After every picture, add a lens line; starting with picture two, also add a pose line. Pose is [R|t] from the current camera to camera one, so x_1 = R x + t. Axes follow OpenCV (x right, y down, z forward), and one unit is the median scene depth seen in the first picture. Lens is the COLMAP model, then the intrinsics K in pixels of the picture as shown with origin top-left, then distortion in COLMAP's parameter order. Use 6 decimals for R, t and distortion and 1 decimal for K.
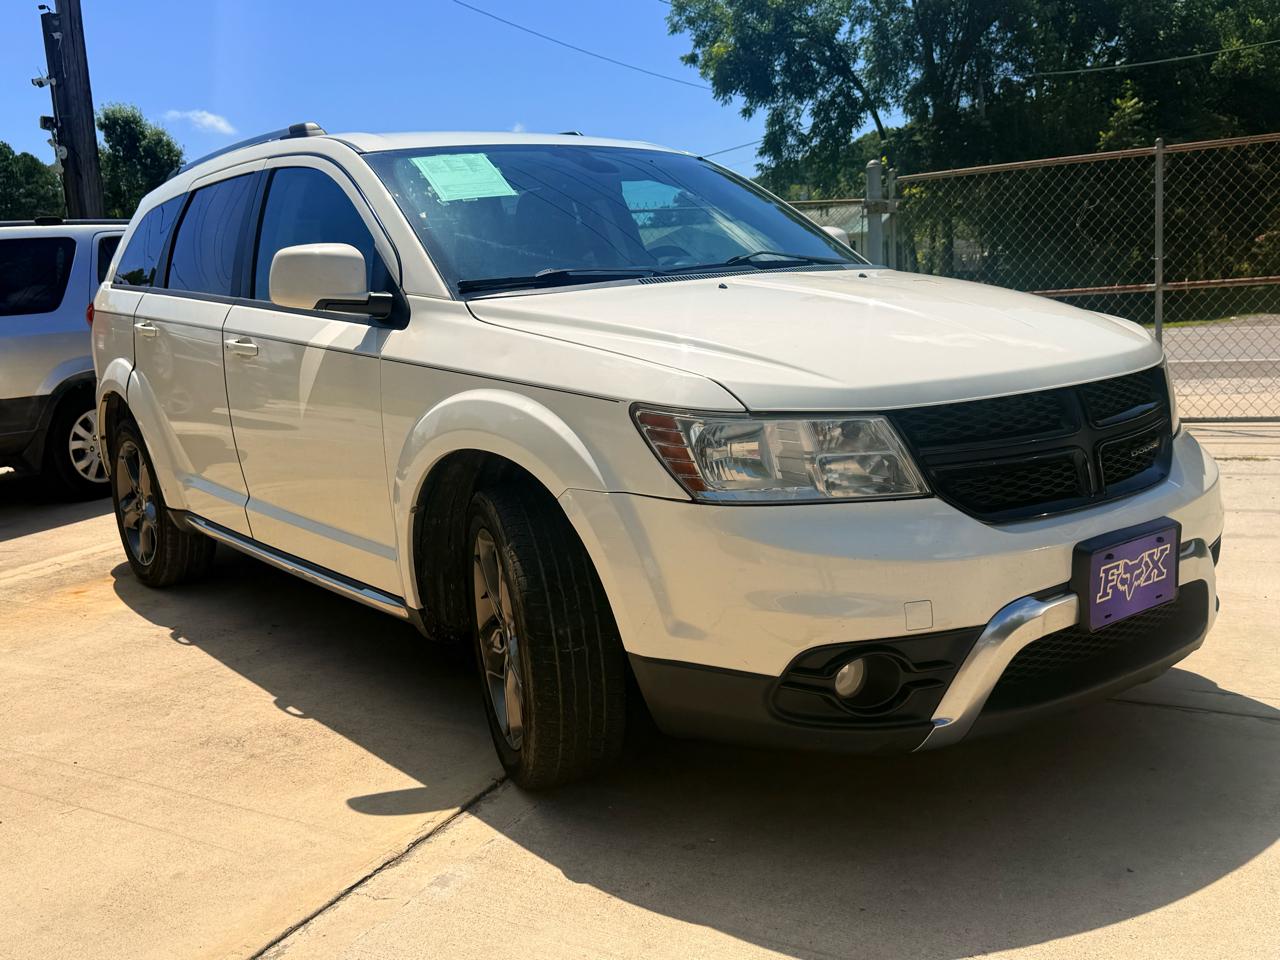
lens RADIAL K [[1187.2, 0, 641.7], [0, 1187.2, 488.9], [0, 0, 1]] dist [0.157484, -0.321600]
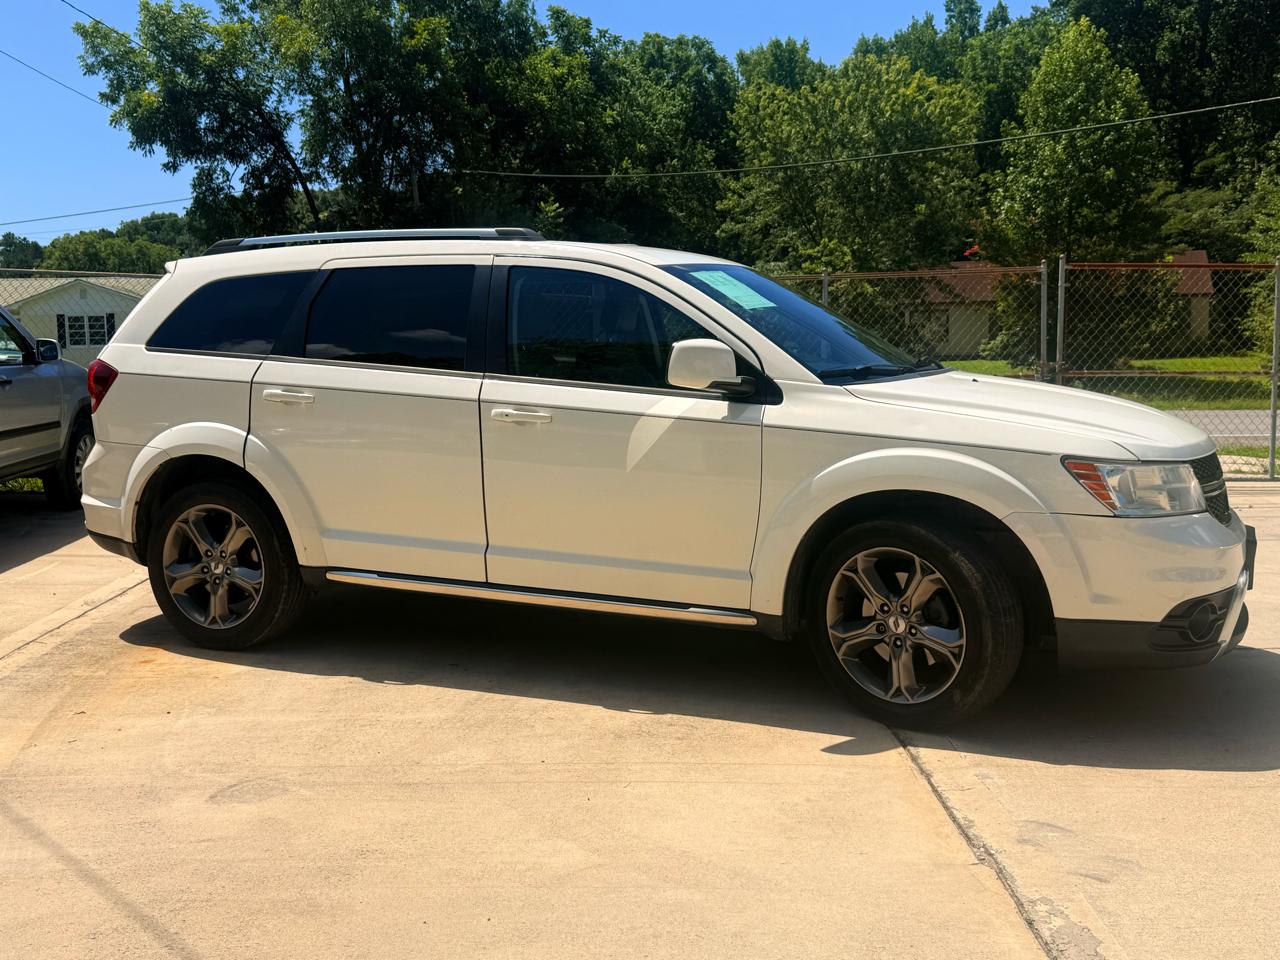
lens RADIAL K [[1245.1, 0, 646.4], [0, 1245.1, 485.1], [0, 0, 1]] dist [0.182490, -0.383647]
pose [[0.875166, -0.004739, 0.483800, -1.032404], [0.038771, 0.997423, -0.060365, 0.036798], [-0.482267, 0.071587, 0.873094, -0.149388]]
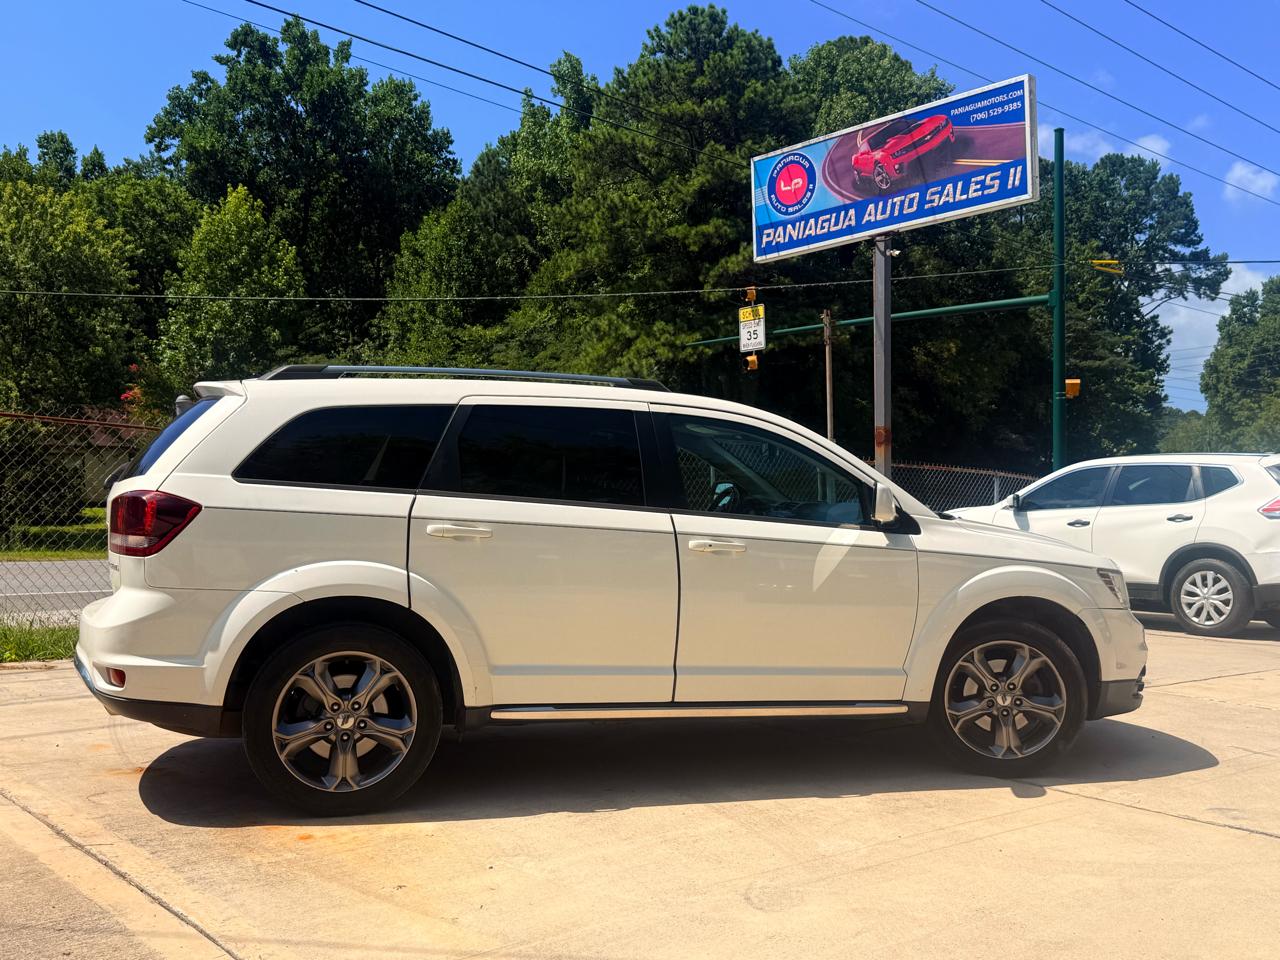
lens RADIAL K [[1244.9, 0, 652.1], [0, 1244.9, 480.7], [0, 0, 1]] dist [0.184946, -0.386741]
pose [[0.354074, 0.070827, 0.932532, -2.077106], [0.123233, 0.984900, -0.121594, -0.037680], [-0.927063, 0.157972, 0.340000, 0.747969]]
